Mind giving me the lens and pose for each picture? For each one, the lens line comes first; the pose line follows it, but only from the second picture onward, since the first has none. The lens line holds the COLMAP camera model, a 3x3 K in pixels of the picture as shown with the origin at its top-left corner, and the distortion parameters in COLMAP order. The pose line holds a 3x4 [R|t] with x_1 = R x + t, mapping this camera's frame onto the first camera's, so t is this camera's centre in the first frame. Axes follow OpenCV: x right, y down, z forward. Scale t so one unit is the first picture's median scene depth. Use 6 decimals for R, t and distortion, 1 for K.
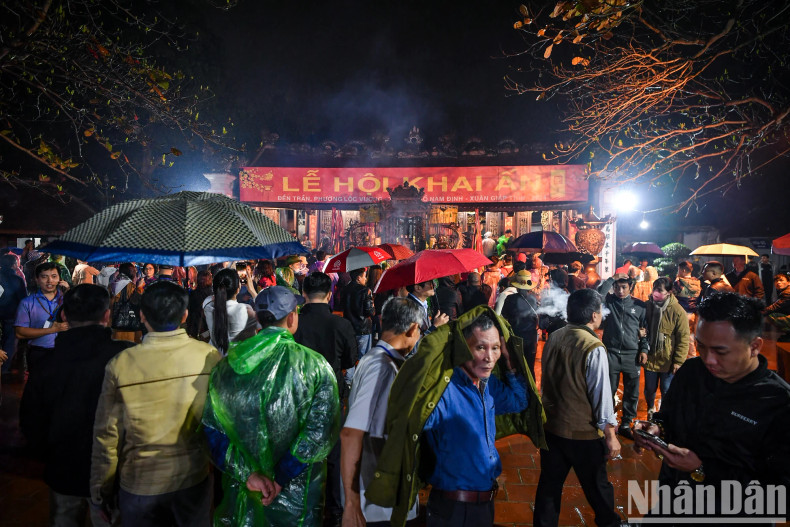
lens RADIAL K [[559.8, 0, 396.6], [0, 559.8, 265.5], [0, 0, 1]] dist [0.002253, 0.009554]
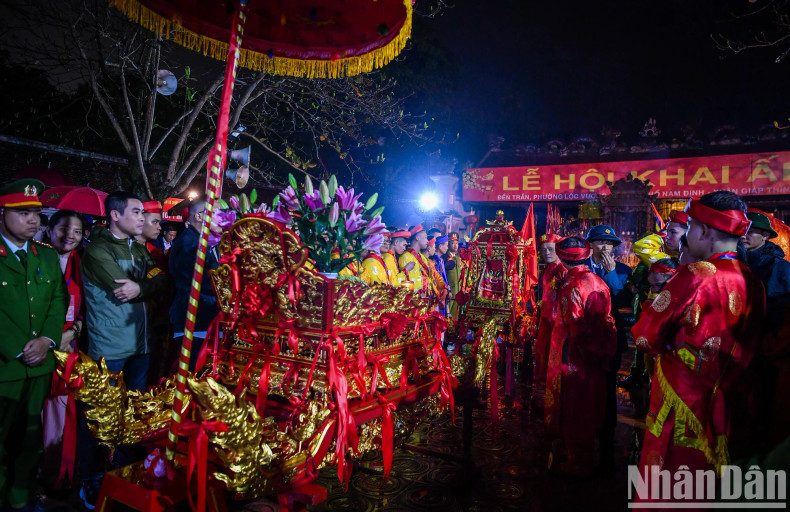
lens RADIAL K [[554.8, 0, 391.1], [0, 554.8, 254.4], [0, 0, 1]] dist [0.004417, 0.007149]
pose [[0.905660, 0.019773, -0.423544, 0.044275], [-0.035240, 0.998966, -0.028717, 0.020576], [0.422539, 0.040933, 0.905420, 0.001491]]
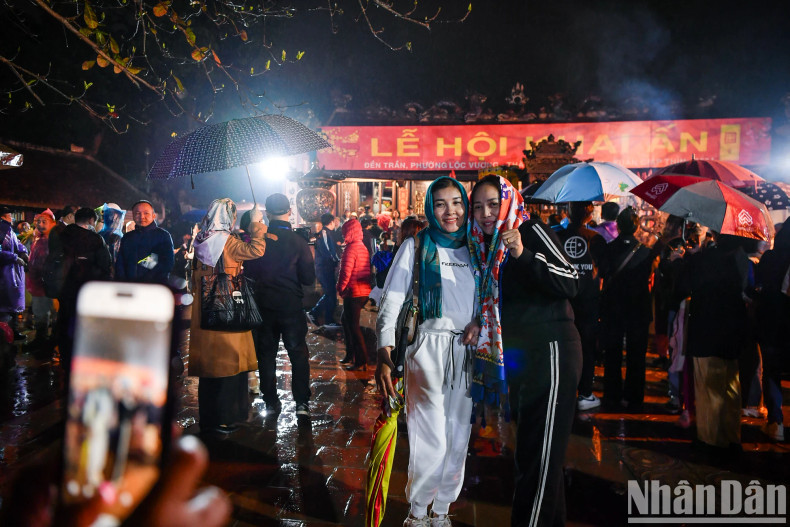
lens RADIAL K [[559.8, 0, 396.7], [0, 559.8, 257.5], [0, 0, 1]] dist [0.002253, 0.009554]
pose [[0.999301, 0.001804, -0.037345, -0.138779], [-0.002105, 0.999966, -0.008022, 0.018447], [0.037329, 0.008095, 0.999270, 0.207709]]
